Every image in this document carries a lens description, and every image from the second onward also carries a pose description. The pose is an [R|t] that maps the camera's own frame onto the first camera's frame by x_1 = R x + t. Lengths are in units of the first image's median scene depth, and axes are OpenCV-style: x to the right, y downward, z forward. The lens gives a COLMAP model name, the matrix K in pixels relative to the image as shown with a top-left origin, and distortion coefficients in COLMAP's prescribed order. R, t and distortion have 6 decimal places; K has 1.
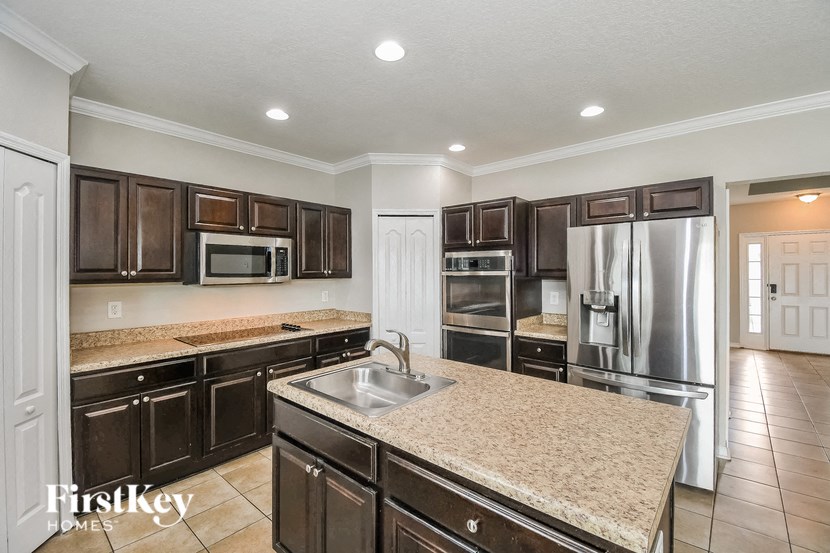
lens RADIAL K [[372.4, 0, 424.1], [0, 372.4, 267.6], [0, 0, 1]] dist [0.013090, -0.000353]
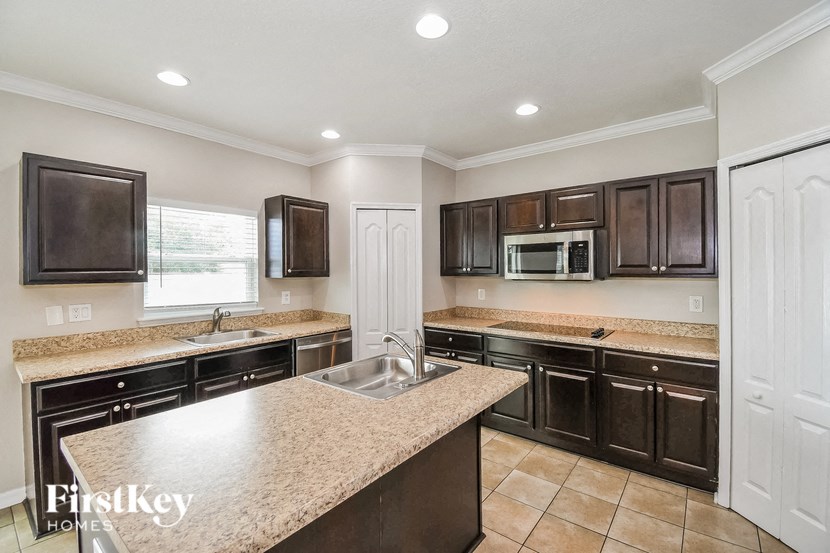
lens RADIAL K [[370.3, 0, 415.0], [0, 370.3, 276.5], [0, 0, 1]] dist [-0.008505, -0.000205]
pose [[0.012296, 0.021214, -0.999699, 0.514986], [0.017228, 0.999622, 0.021424, 0.005460], [0.999776, -0.017486, 0.011926, 0.595883]]
